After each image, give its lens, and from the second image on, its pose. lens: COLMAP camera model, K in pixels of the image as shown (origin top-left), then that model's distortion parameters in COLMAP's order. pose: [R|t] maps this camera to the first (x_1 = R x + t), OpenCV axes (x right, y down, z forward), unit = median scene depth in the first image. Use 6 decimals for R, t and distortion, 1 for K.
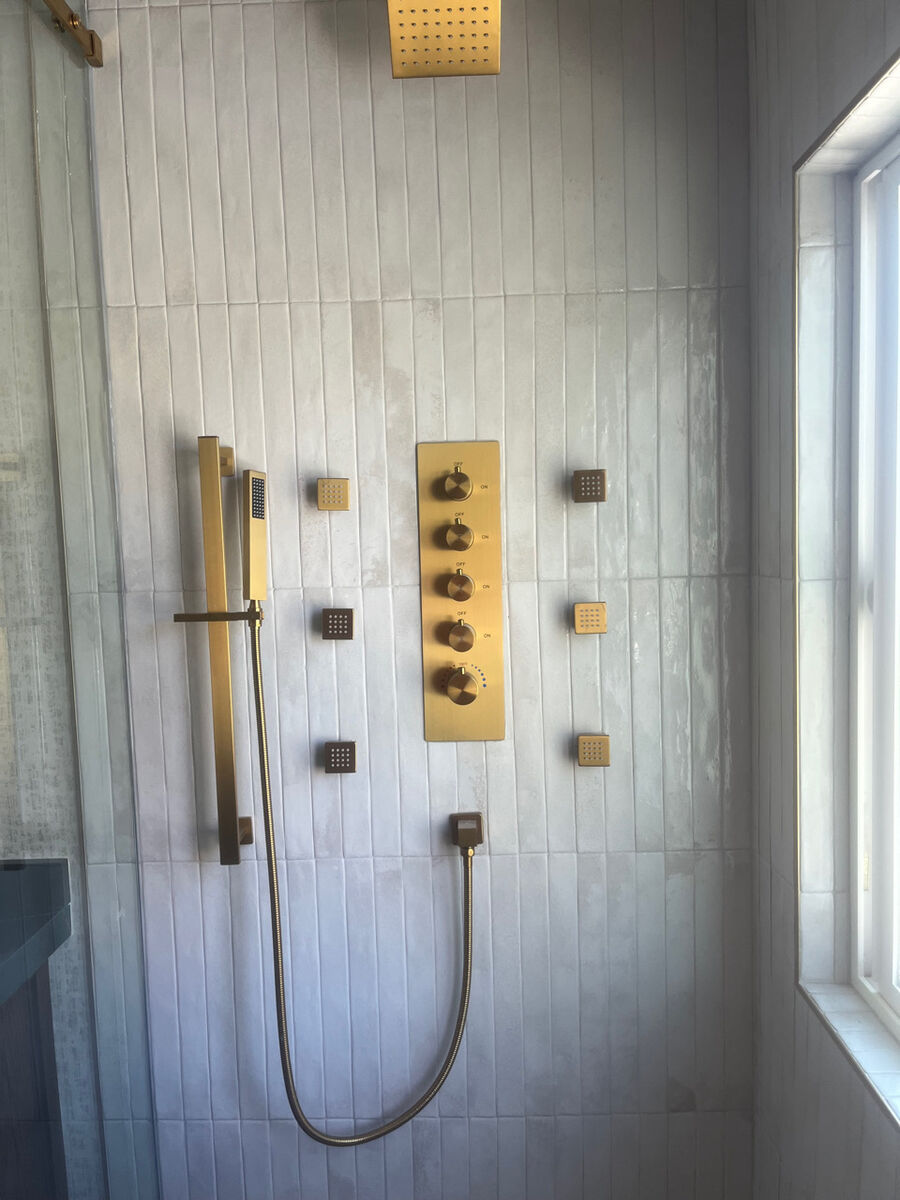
lens RADIAL K [[910.5, 0, 450.1], [0, 910.5, 619.5], [0, 0, 1]] dist [0.049244, -0.075691]
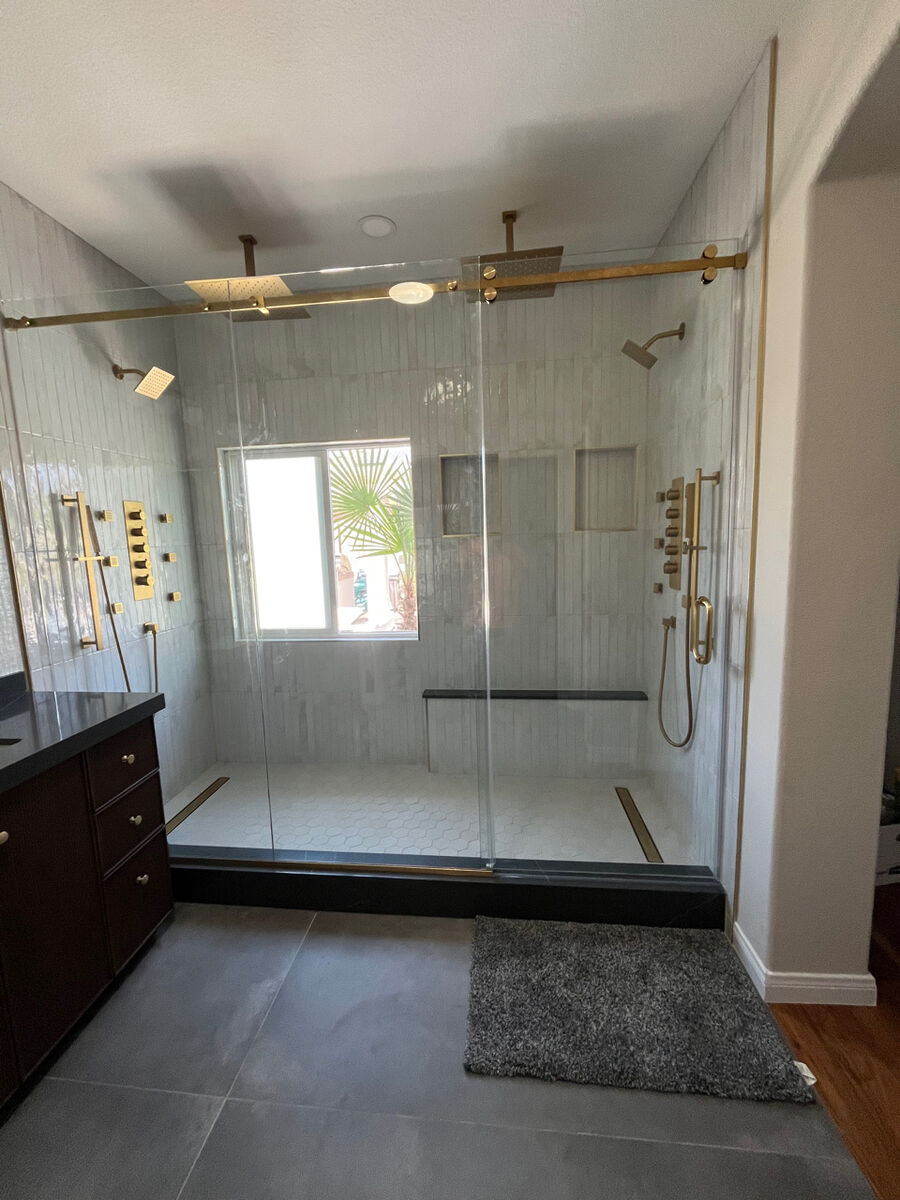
lens RADIAL K [[486.9, 0, 450.0], [0, 486.9, 600.0], [0, 0, 1]] dist [-0.000337, -0.000013]
pose [[0.085744, -0.106119, 0.990650, -1.558730], [0.110758, 0.989164, 0.096373, 0.093584], [-0.990142, 0.101459, 0.096568, -0.188460]]
